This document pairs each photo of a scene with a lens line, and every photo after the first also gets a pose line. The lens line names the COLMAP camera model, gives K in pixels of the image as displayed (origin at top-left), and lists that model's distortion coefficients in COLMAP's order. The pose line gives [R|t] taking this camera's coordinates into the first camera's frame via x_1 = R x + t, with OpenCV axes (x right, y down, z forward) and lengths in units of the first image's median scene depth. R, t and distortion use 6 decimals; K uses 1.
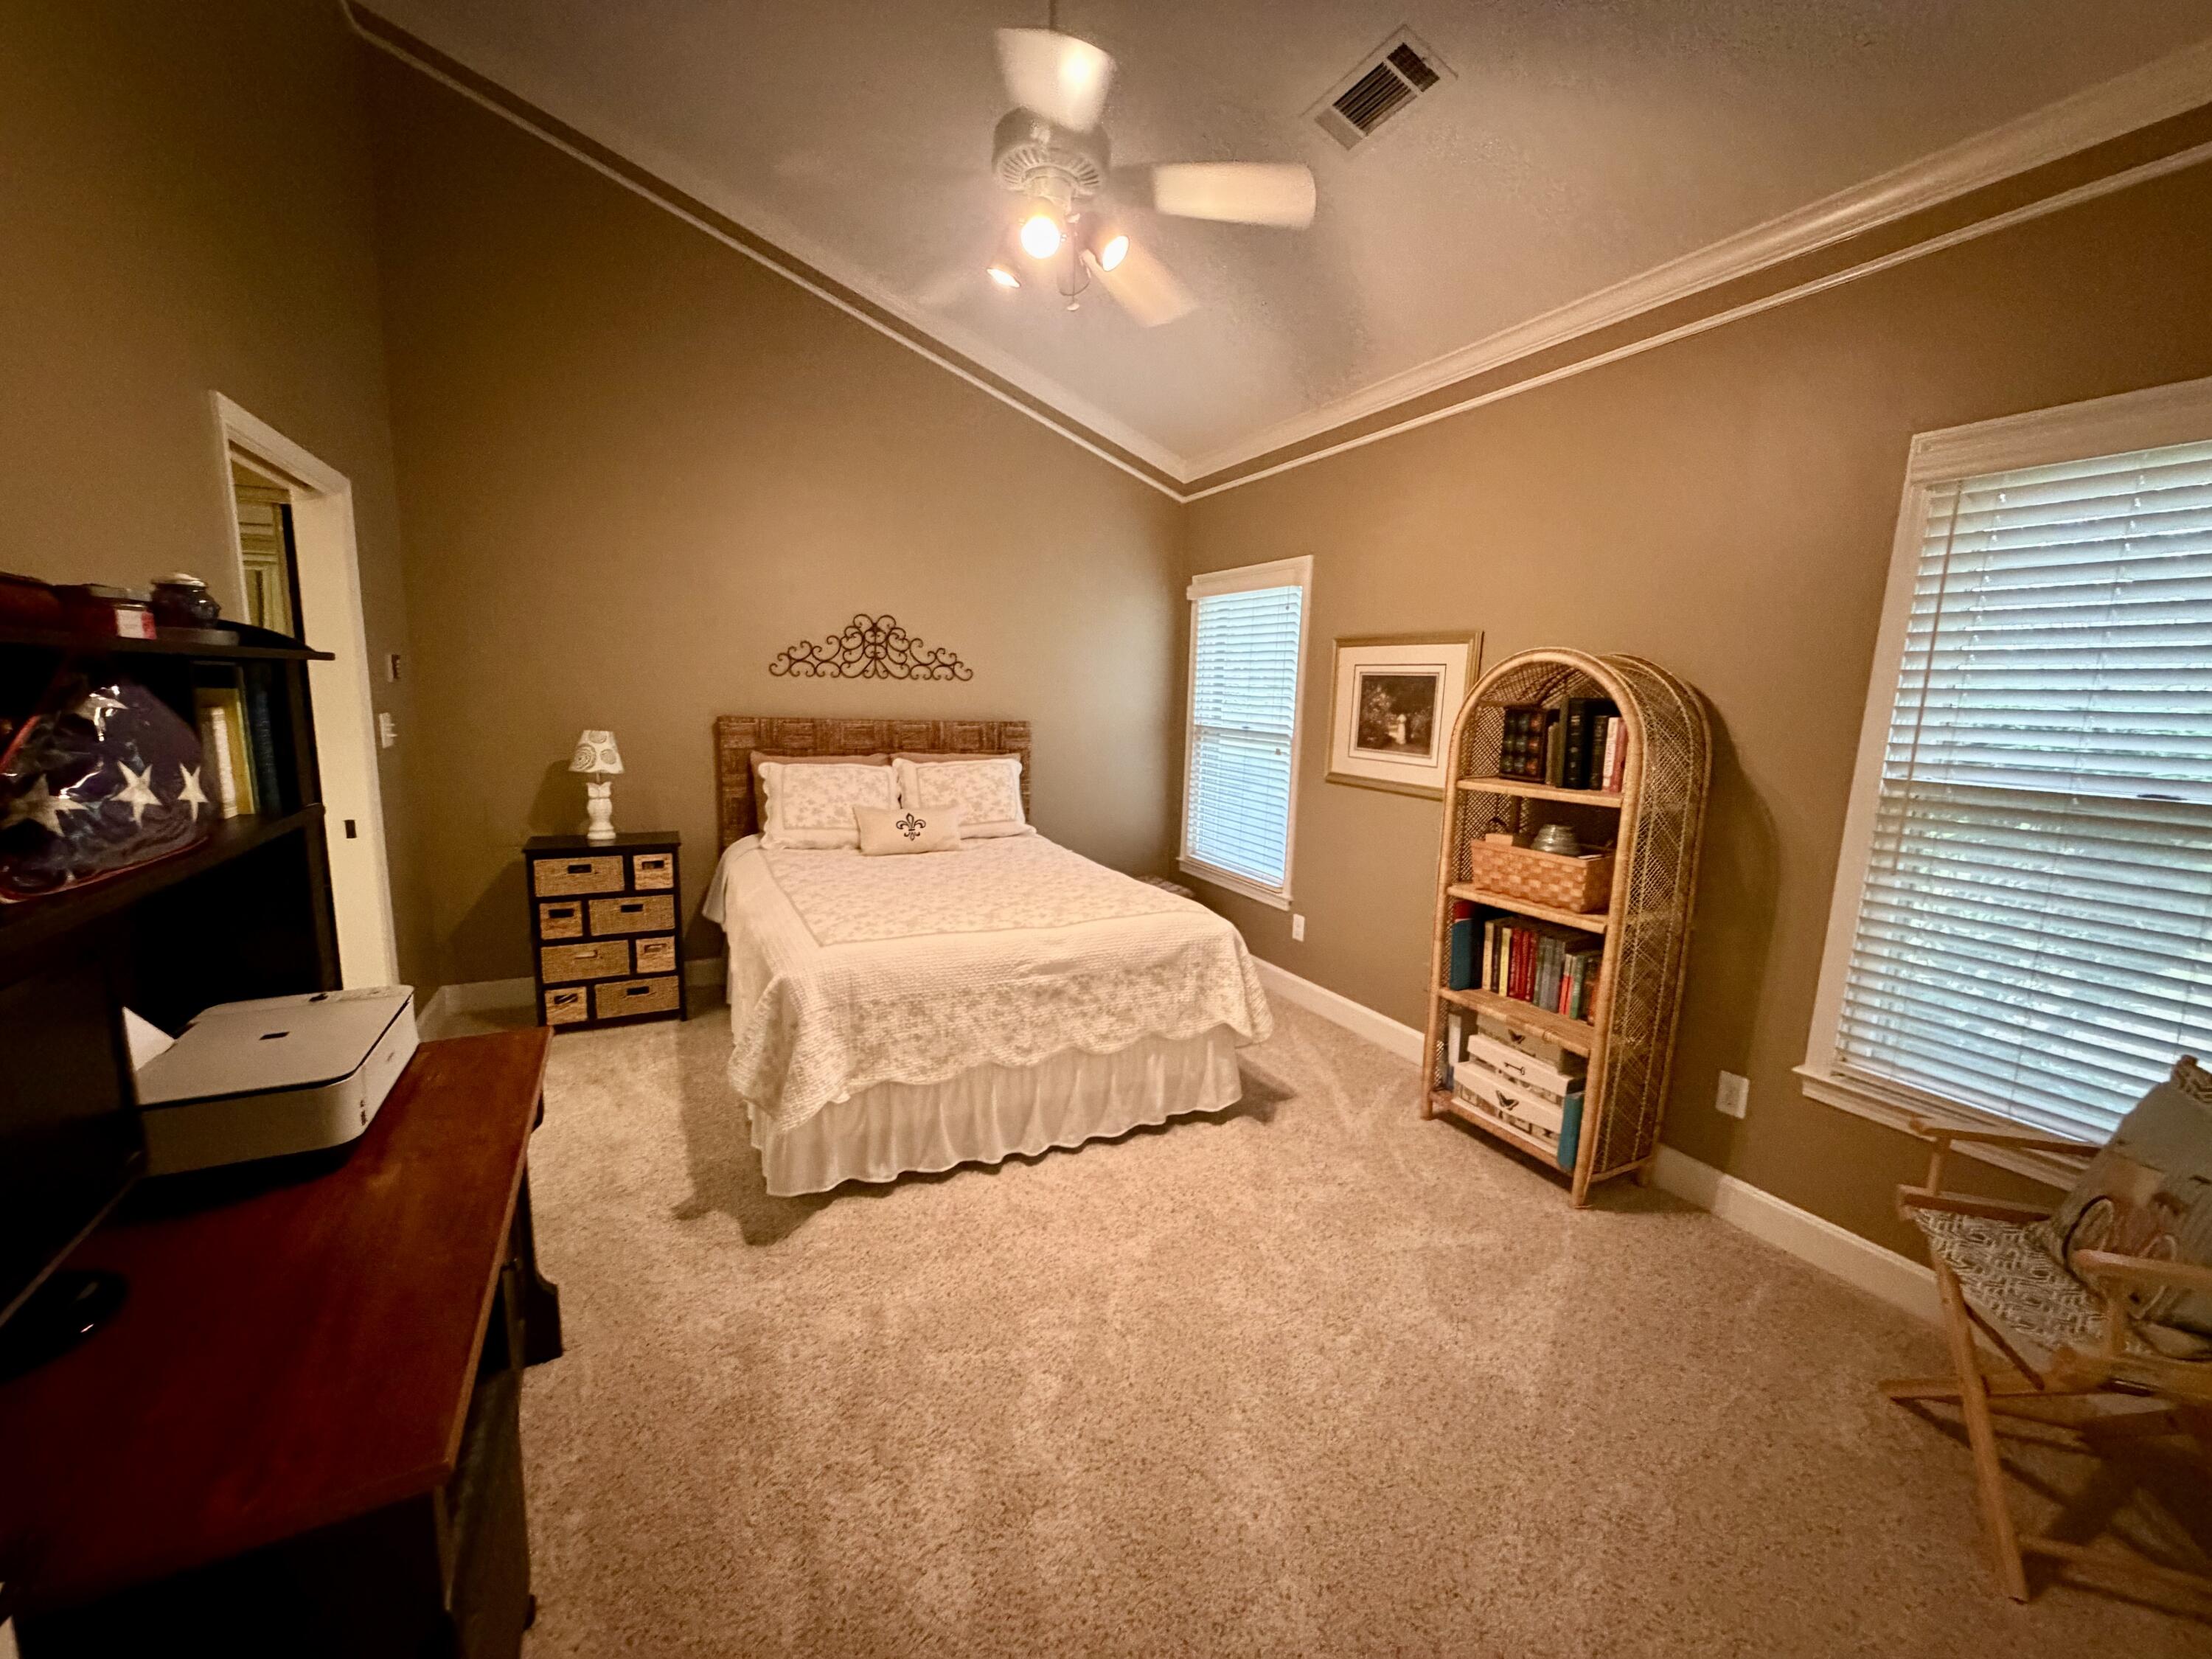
lens RADIAL K [[878.6, 0, 1103.6], [0, 878.6, 839.1], [0, 0, 1]] dist [-0.000354, 0.000415]
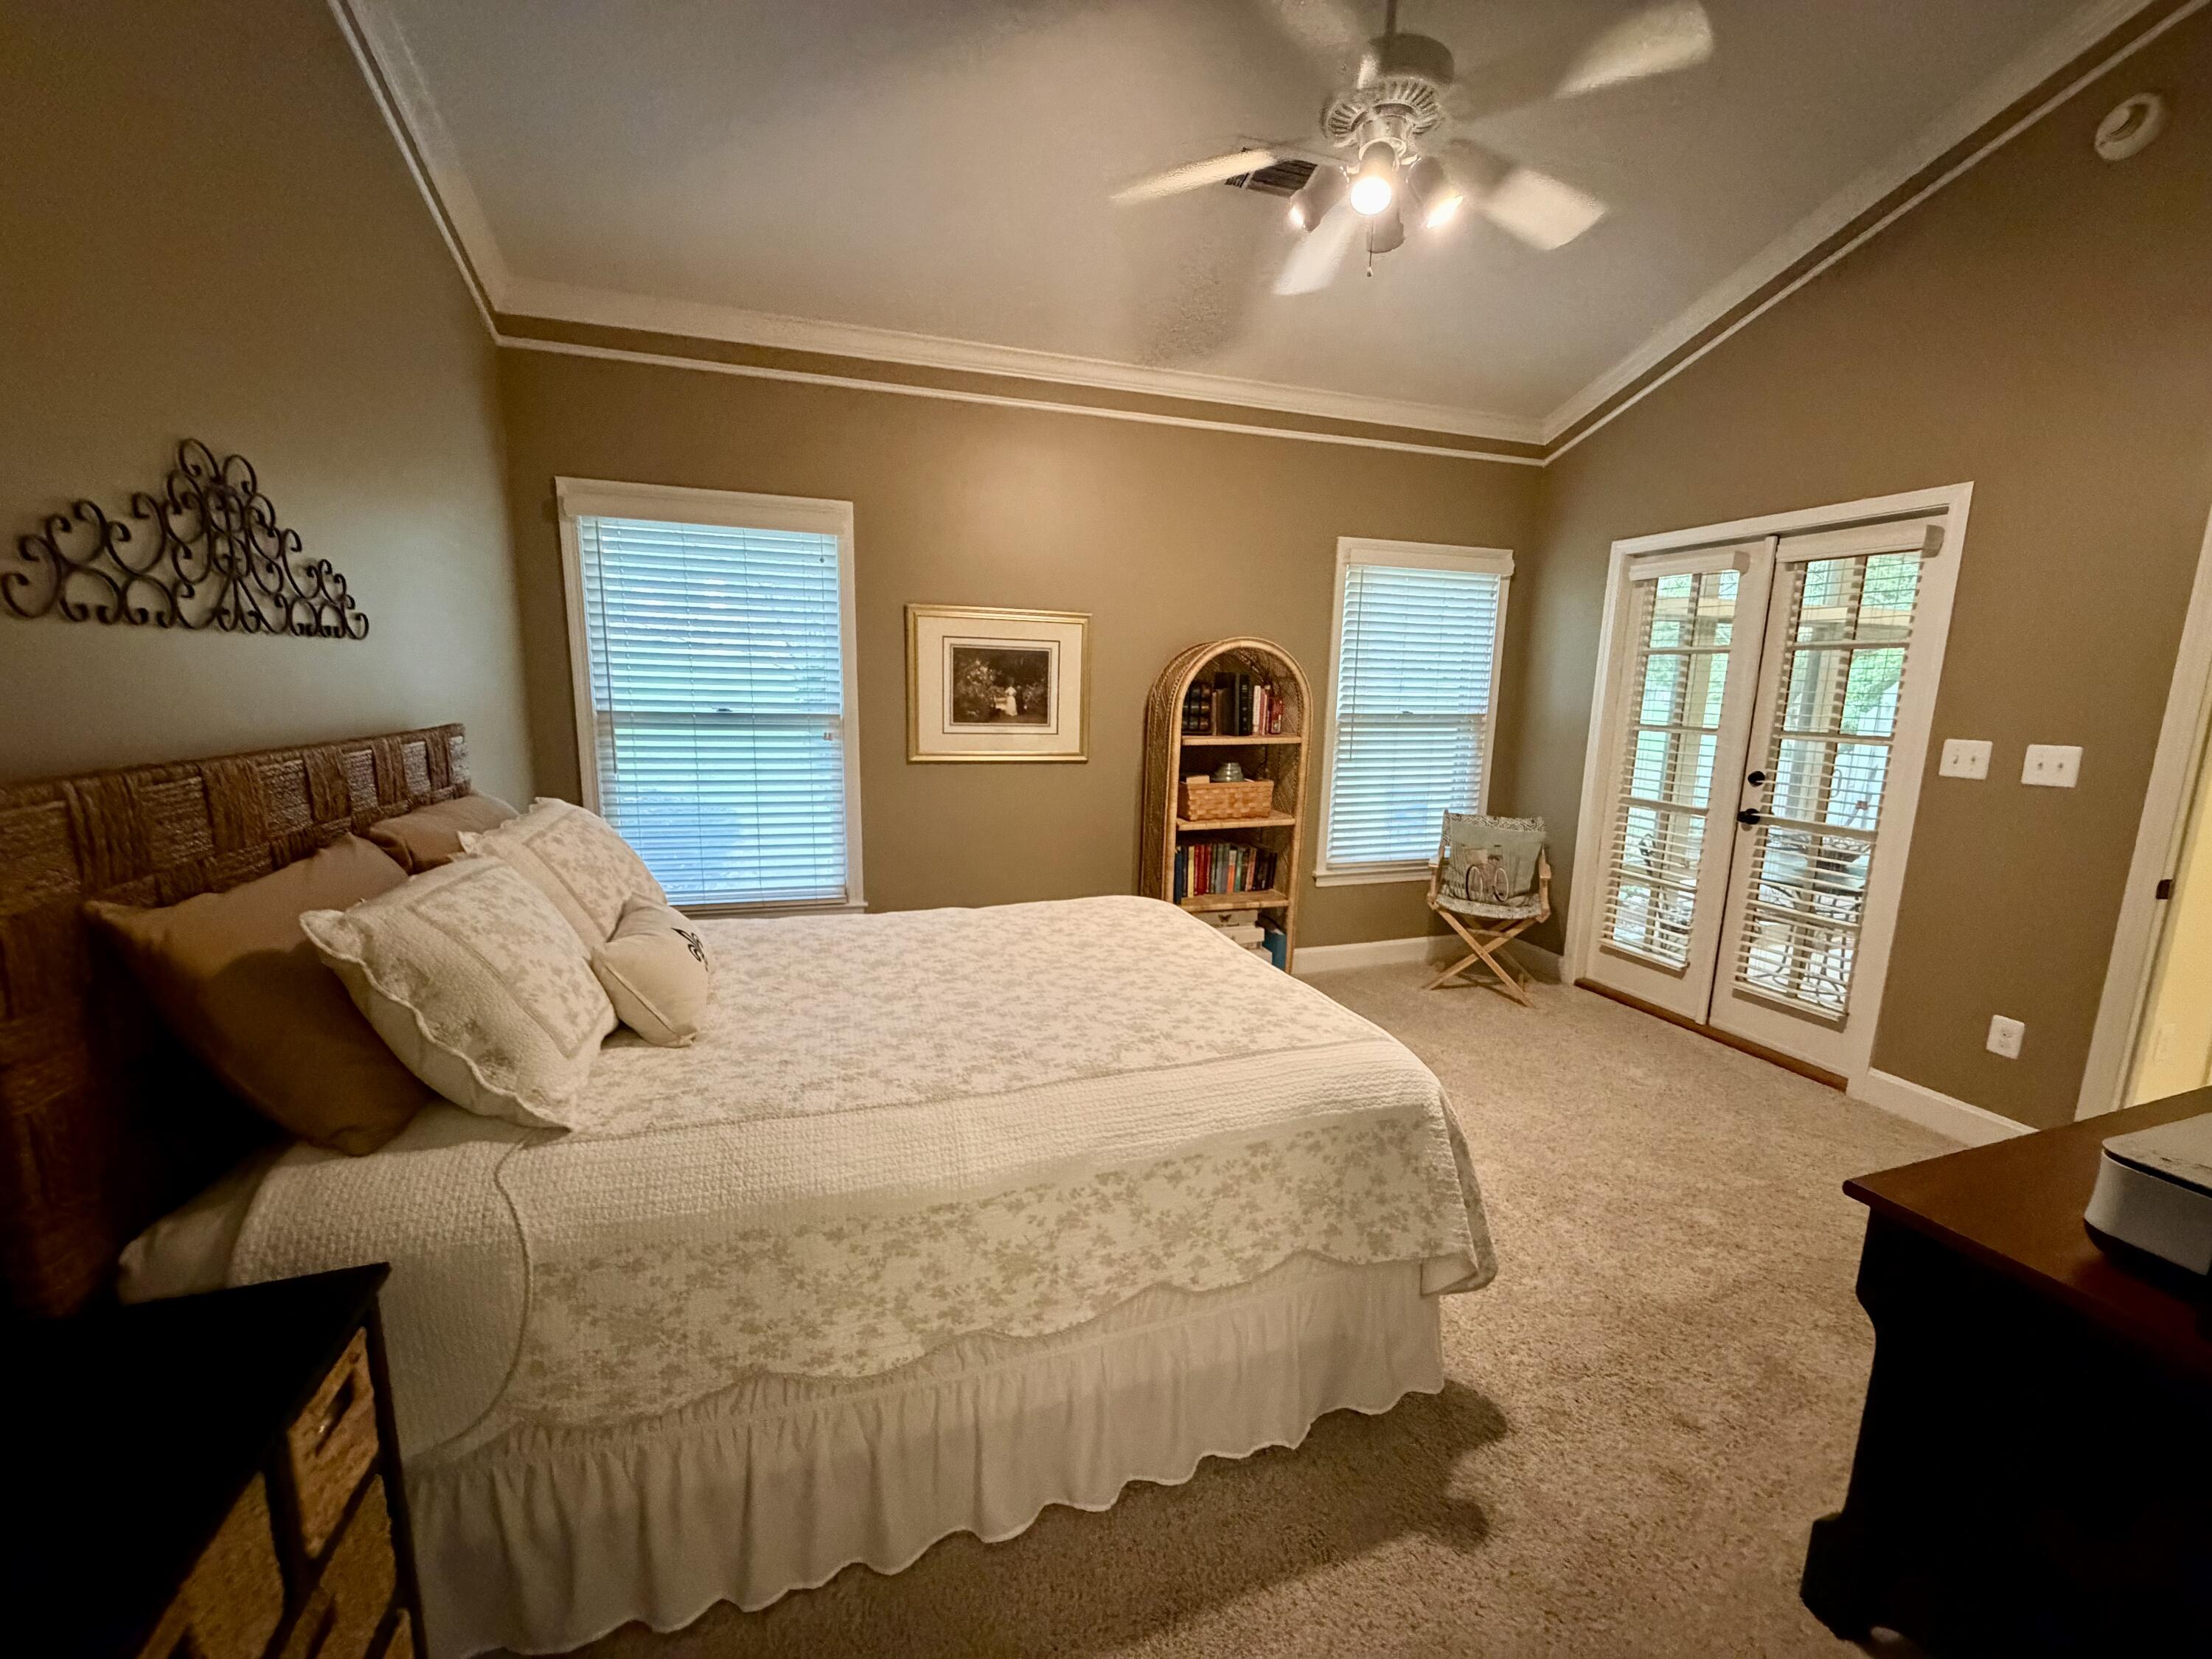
lens RADIAL K [[878.6, 0, 1093.7], [0, 878.6, 836.1], [0, 0, 1]] dist [-0.000354, 0.000415]
pose [[0.150908, -0.197252, 0.968668, -0.688951], [0.151318, 0.972952, 0.174550, -0.136228], [-0.976898, 0.120236, 0.176674, 0.735868]]
